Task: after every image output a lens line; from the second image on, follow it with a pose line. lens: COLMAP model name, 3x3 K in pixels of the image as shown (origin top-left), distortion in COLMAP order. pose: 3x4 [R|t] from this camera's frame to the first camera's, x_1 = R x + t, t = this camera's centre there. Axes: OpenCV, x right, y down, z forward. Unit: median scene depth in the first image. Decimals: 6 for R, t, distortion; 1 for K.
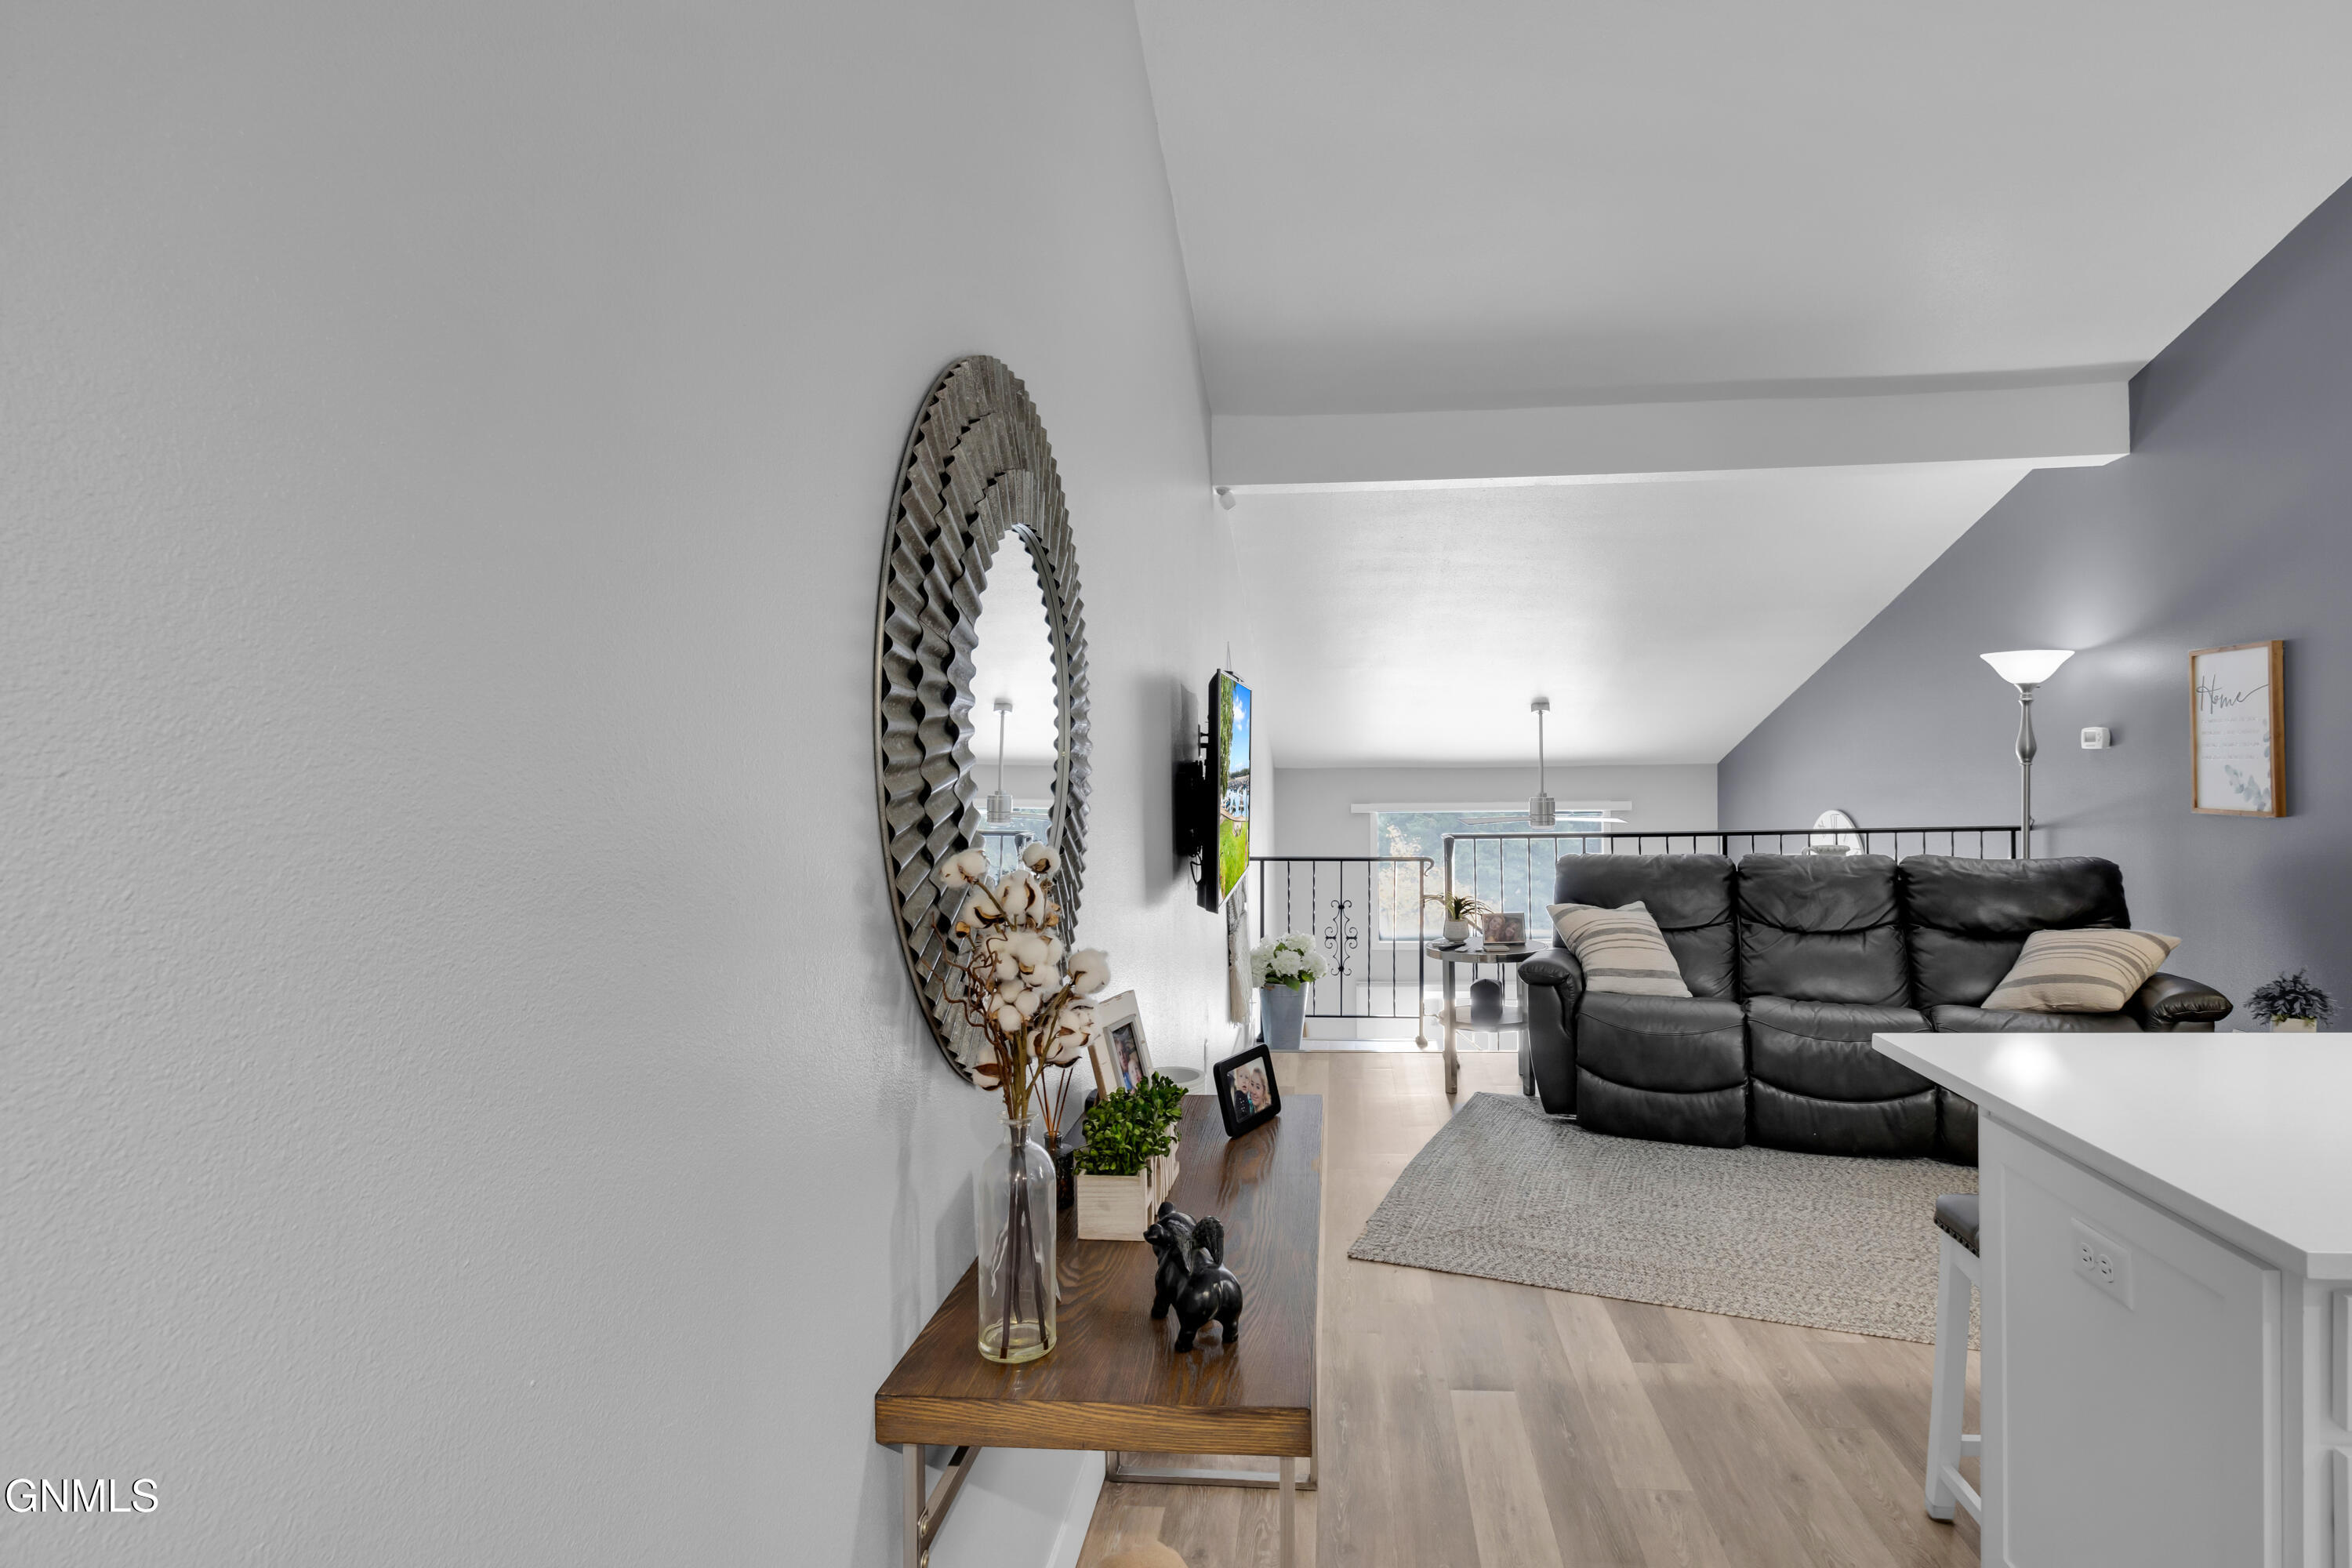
lens RADIAL K [[1182.0, 0, 1241.1], [0, 1182.0, 788.4], [0, 0, 1]] dist [0.001528, 0.002127]
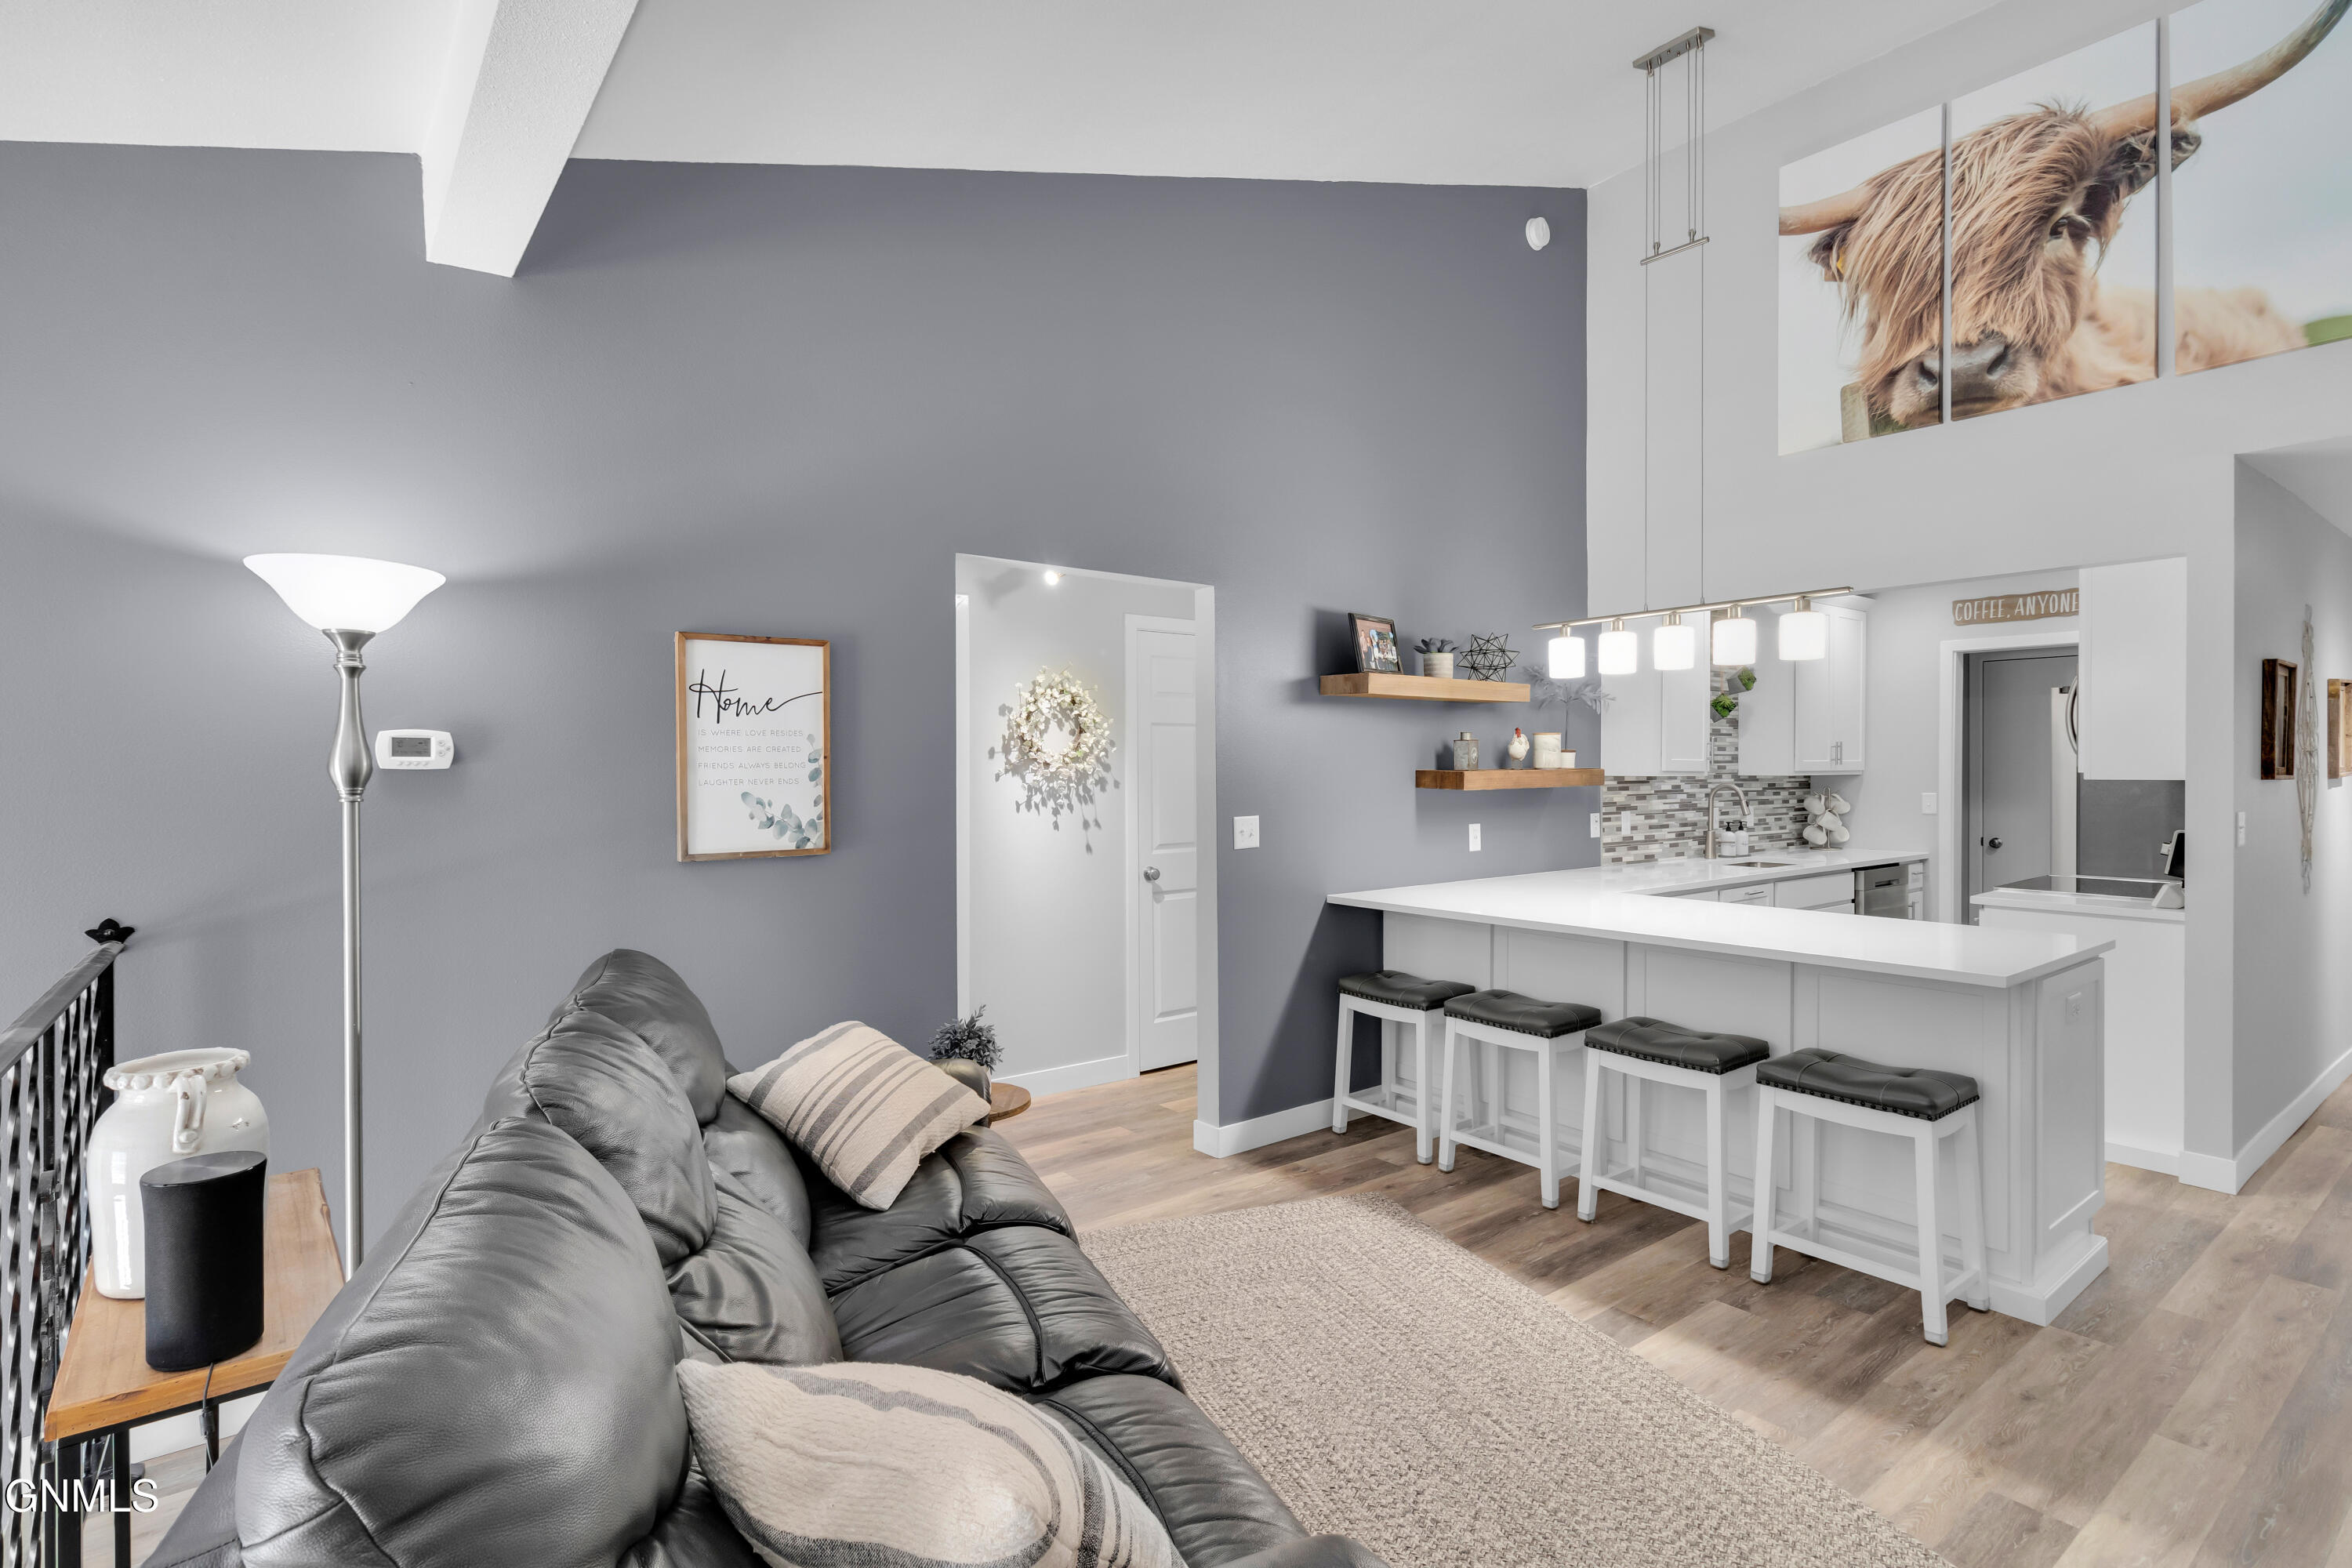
lens RADIAL K [[1127.3, 0, 1193.4], [0, 1127.3, 769.3], [0, 0, 1]] dist [-0.000420, 0.001877]
pose [[-0.683138, 0.021079, 0.729985, 0.105386], [0.033415, 0.999439, 0.002411, -0.023622], [-0.729524, 0.026039, -0.683459, 1.145380]]
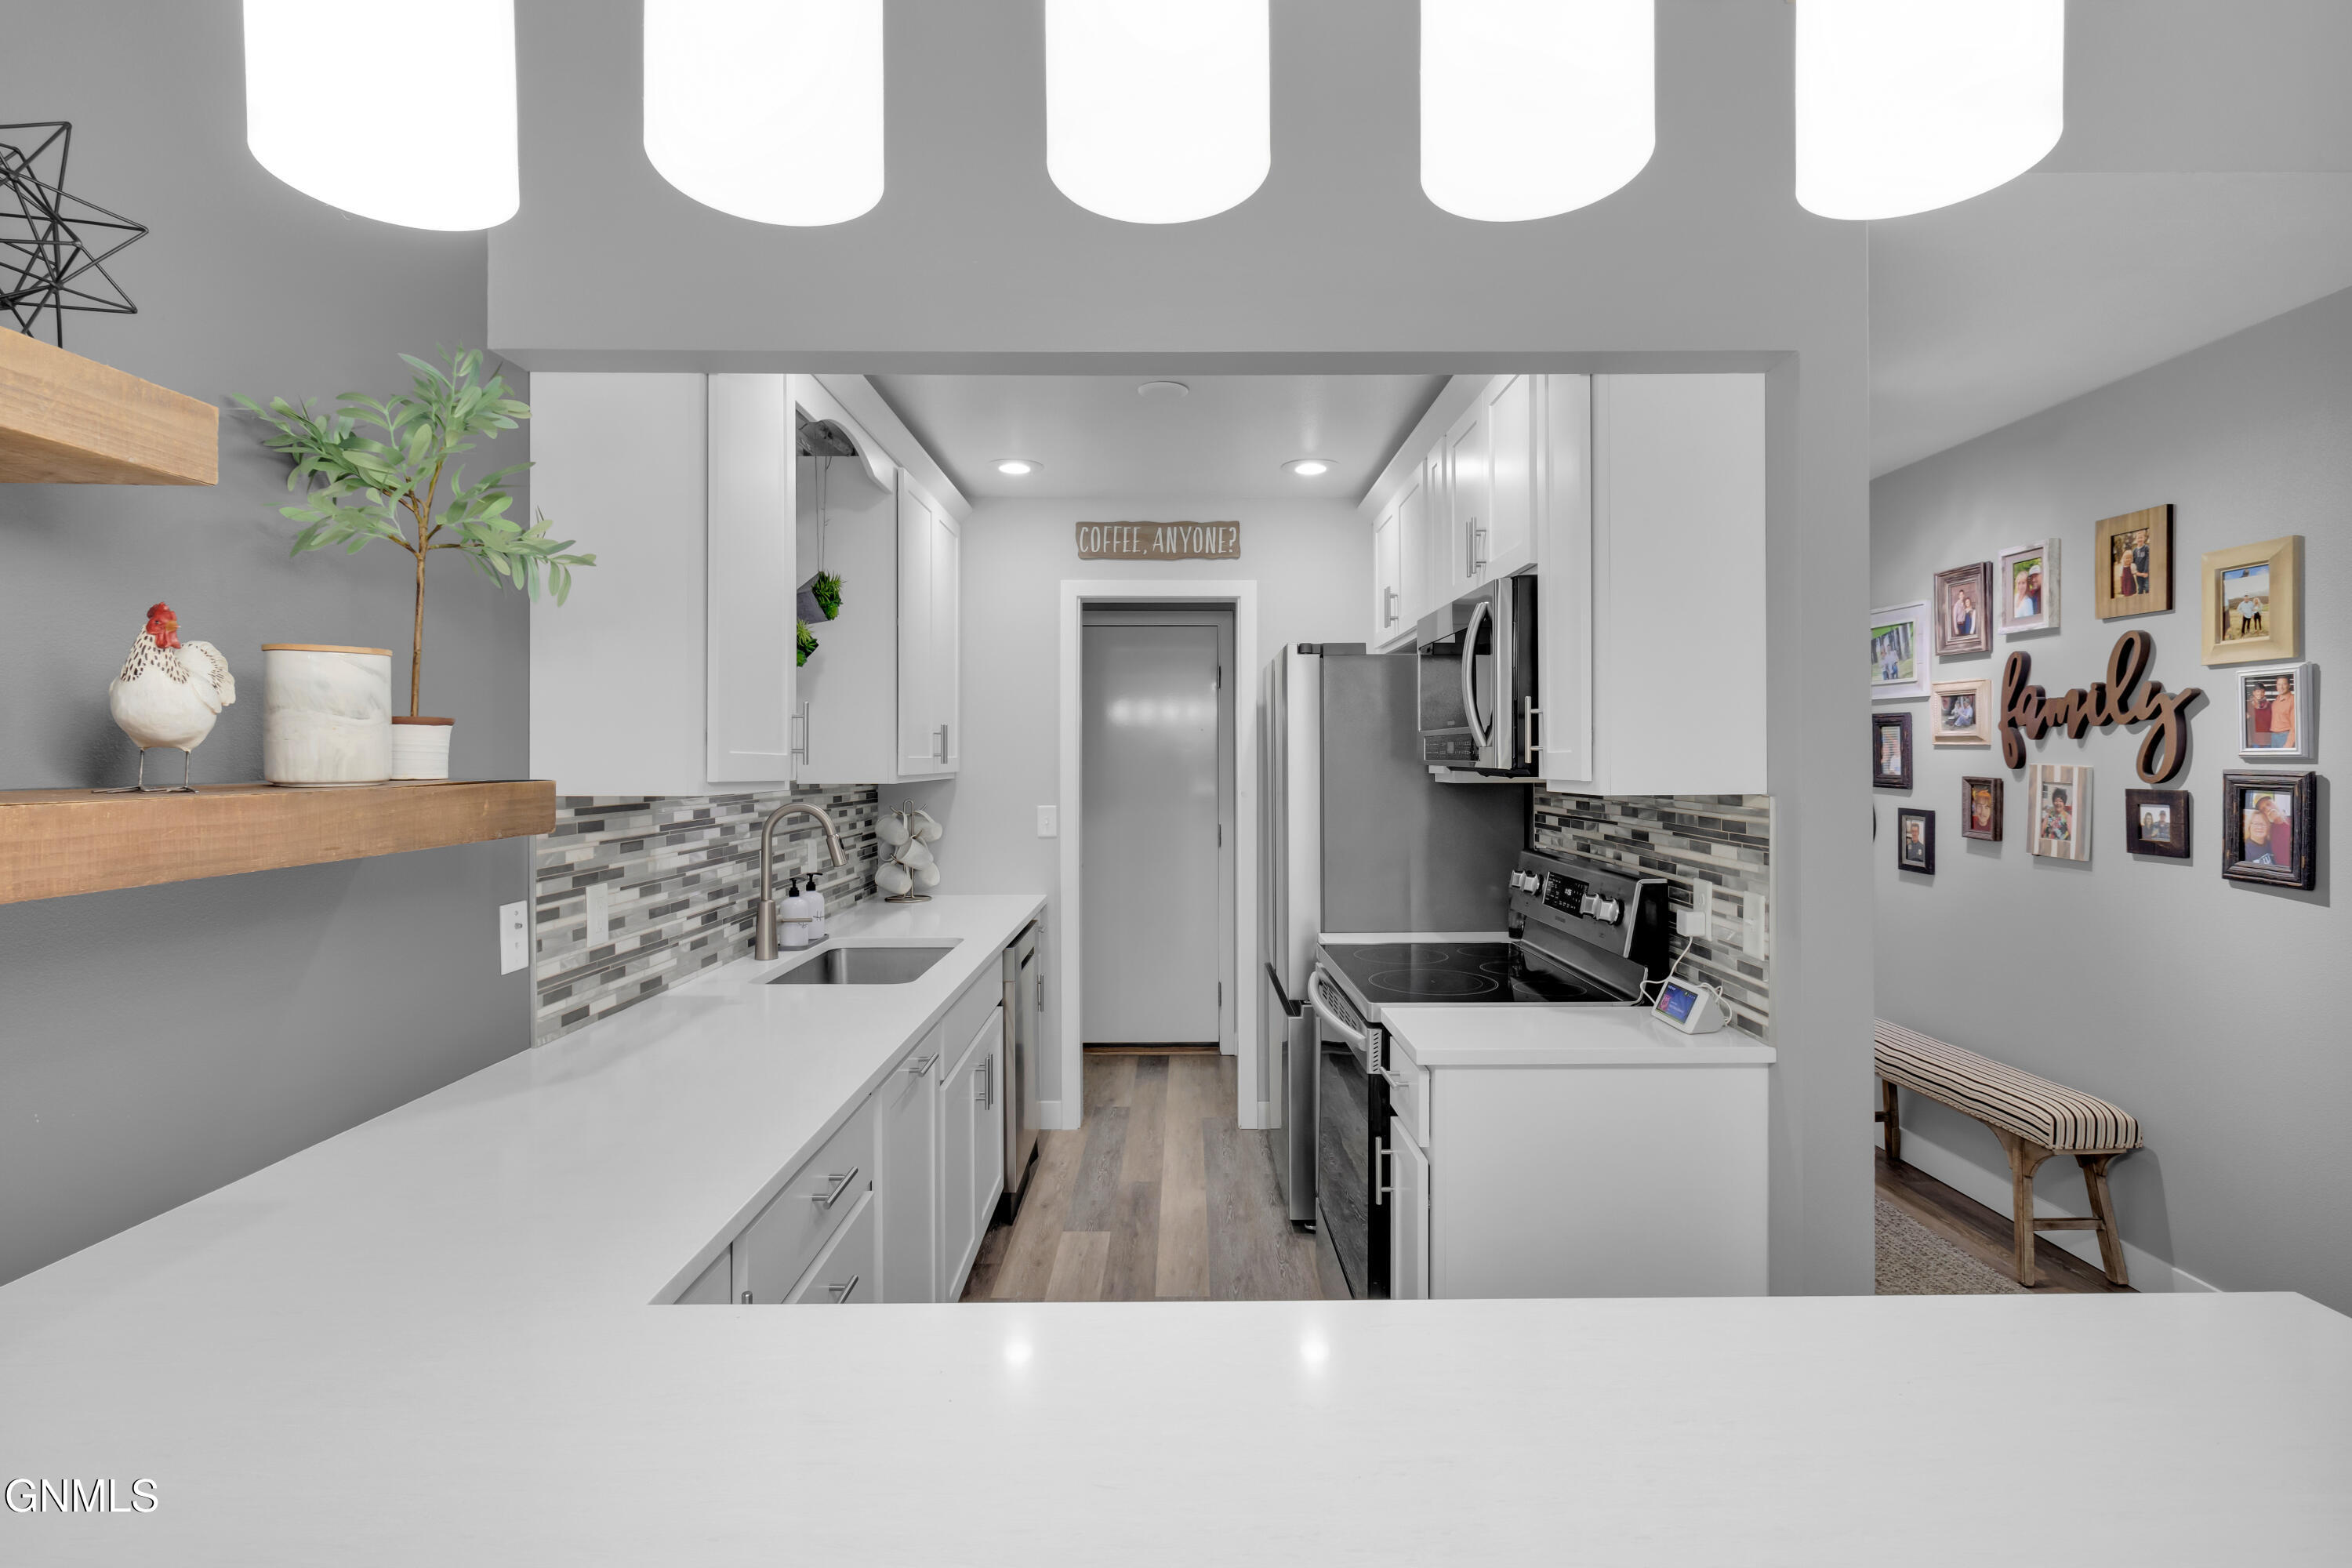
lens RADIAL K [[1127.3, 0, 1185.2], [0, 1127.3, 766.2], [0, 0, 1]] dist [-0.000420, 0.001877]
pose [[-0.995874, 0.025338, -0.087140, 0.472425], [0.022841, 0.999303, 0.029532, -0.018096], [0.087827, 0.027420, -0.995758, 0.461193]]
